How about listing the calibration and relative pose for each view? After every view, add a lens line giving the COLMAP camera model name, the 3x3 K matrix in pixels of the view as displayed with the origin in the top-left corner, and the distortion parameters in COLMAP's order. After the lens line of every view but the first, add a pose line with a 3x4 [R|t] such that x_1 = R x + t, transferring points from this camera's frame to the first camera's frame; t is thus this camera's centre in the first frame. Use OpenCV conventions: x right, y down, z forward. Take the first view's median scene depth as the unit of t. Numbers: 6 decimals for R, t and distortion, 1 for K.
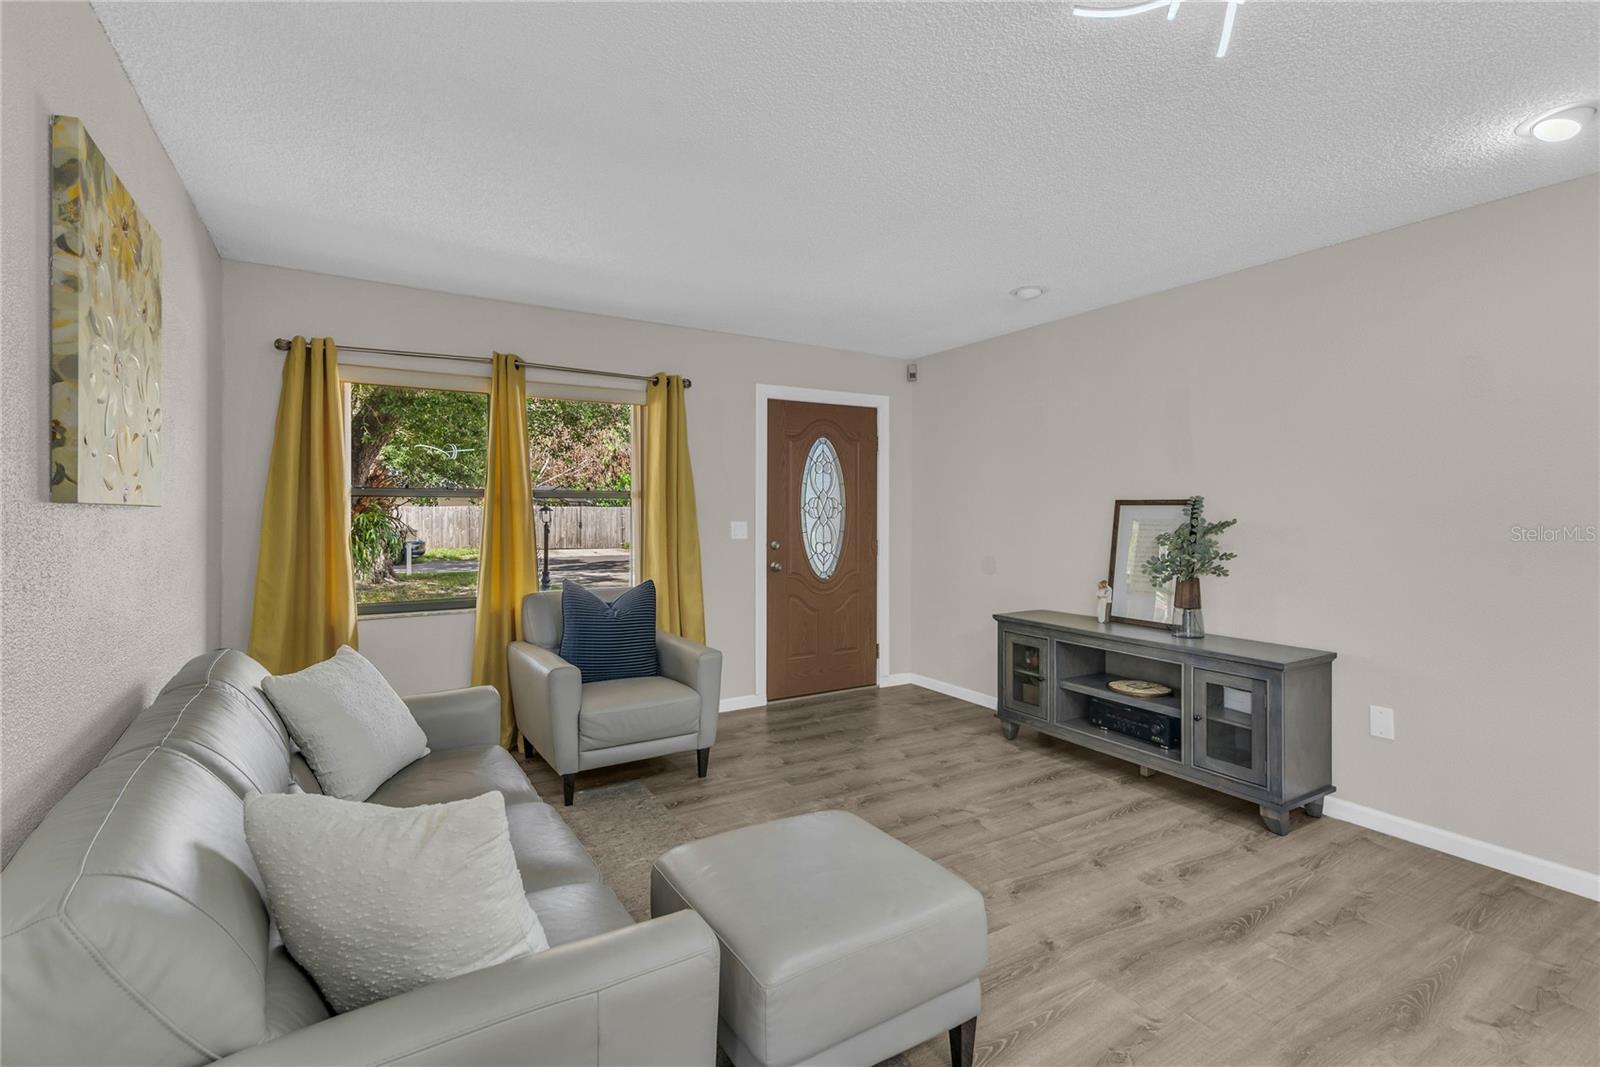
lens RADIAL K [[737.3, 0, 801.3], [0, 737.3, 509.6], [0, 0, 1]] dist [0.014581, 0.000019]
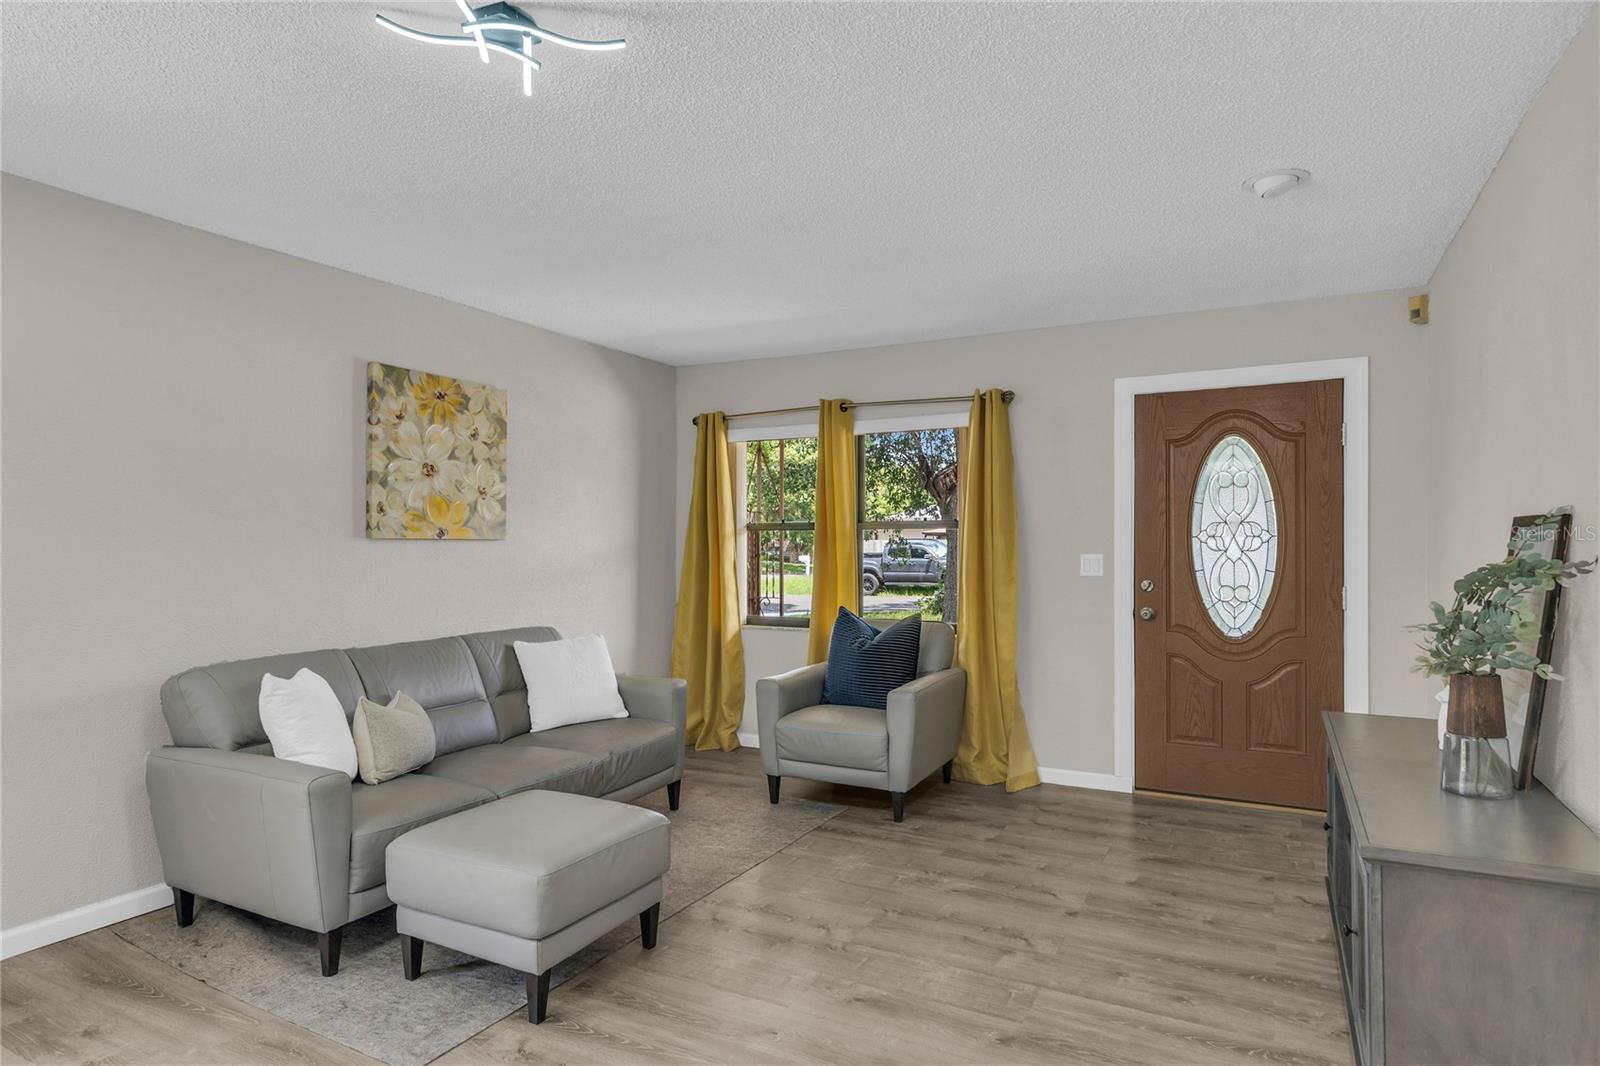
lens RADIAL K [[897.0, 0, 800.0], [0, 897.0, 533.0], [0, 0, 1]] dist [0.001478, 0.000058]
pose [[0.512460, -0.011710, -0.858631, 0.766700], [0.002986, 0.999925, -0.011855, 0.004747], [0.858706, 0.003511, 0.512456, 0.292572]]
